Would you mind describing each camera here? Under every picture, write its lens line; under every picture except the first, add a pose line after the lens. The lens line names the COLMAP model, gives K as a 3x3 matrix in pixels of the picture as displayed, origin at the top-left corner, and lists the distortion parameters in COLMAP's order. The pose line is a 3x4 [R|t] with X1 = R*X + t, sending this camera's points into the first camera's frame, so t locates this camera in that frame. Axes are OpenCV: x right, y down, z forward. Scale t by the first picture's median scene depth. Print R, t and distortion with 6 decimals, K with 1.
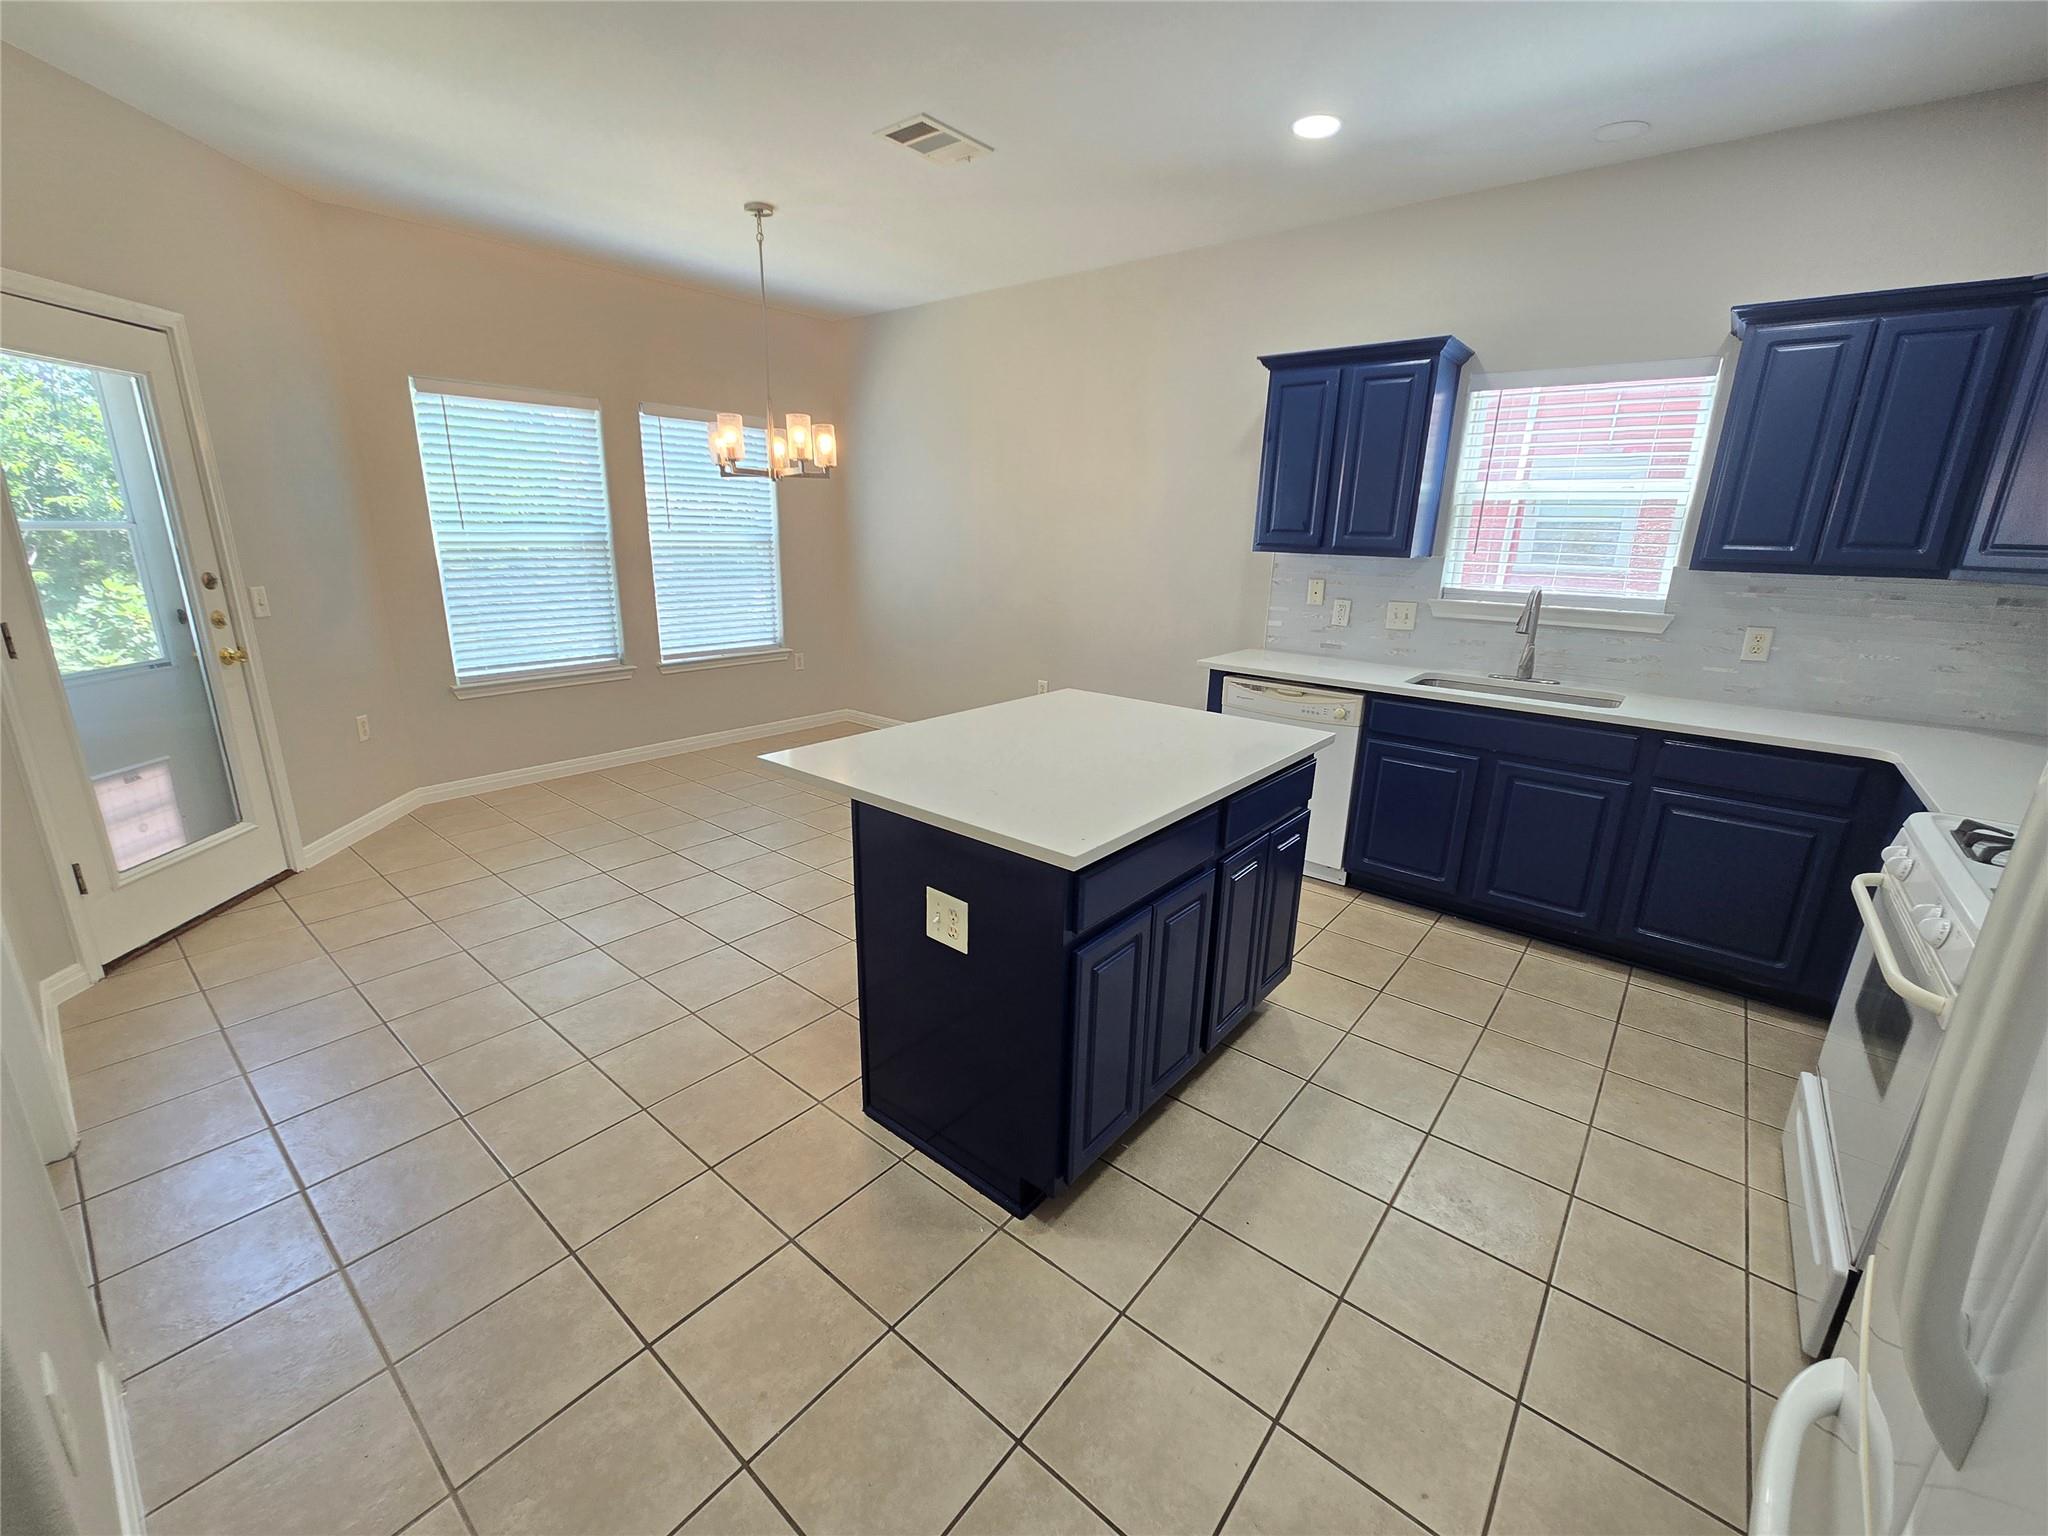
lens RADIAL K [[839.6, 0, 1033.8], [0, 839.6, 769.8], [0, 0, 1]] dist [0.000289, 0.000806]
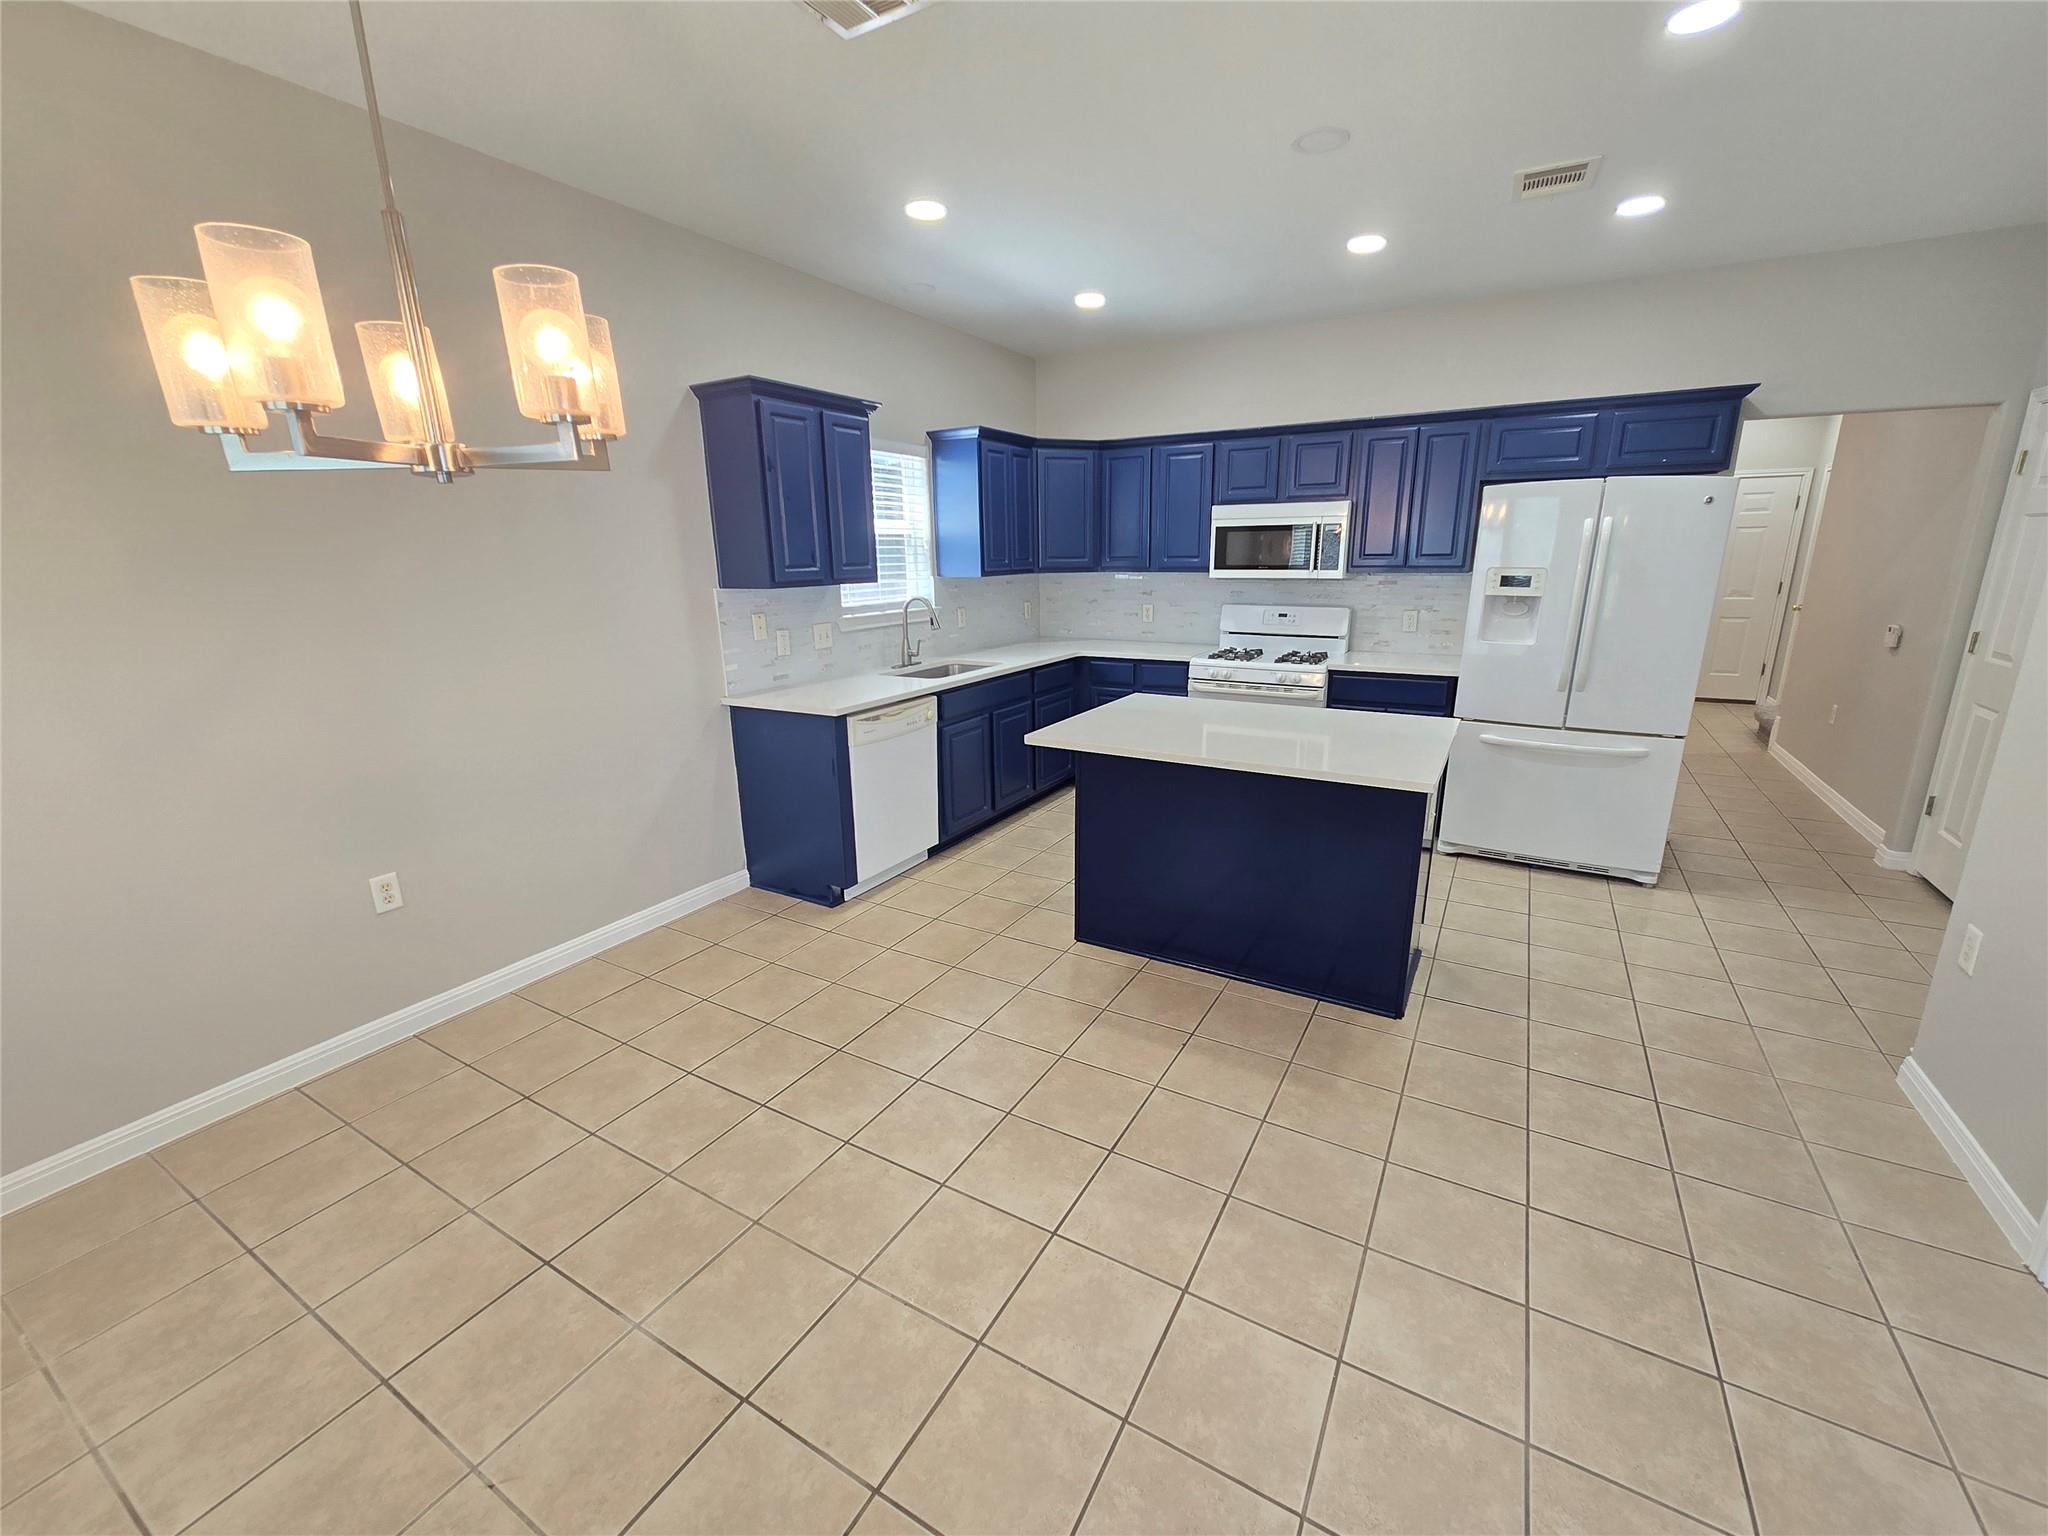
lens RADIAL K [[839.6, 0, 1039.1], [0, 839.6, 765.8], [0, 0, 1]] dist [0.000289, 0.000806]
pose [[-0.163514, -0.265960, 0.950015, -0.828573], [0.288422, 0.908015, 0.303844, -0.329960], [-0.943438, 0.323688, -0.071765, 1.010202]]
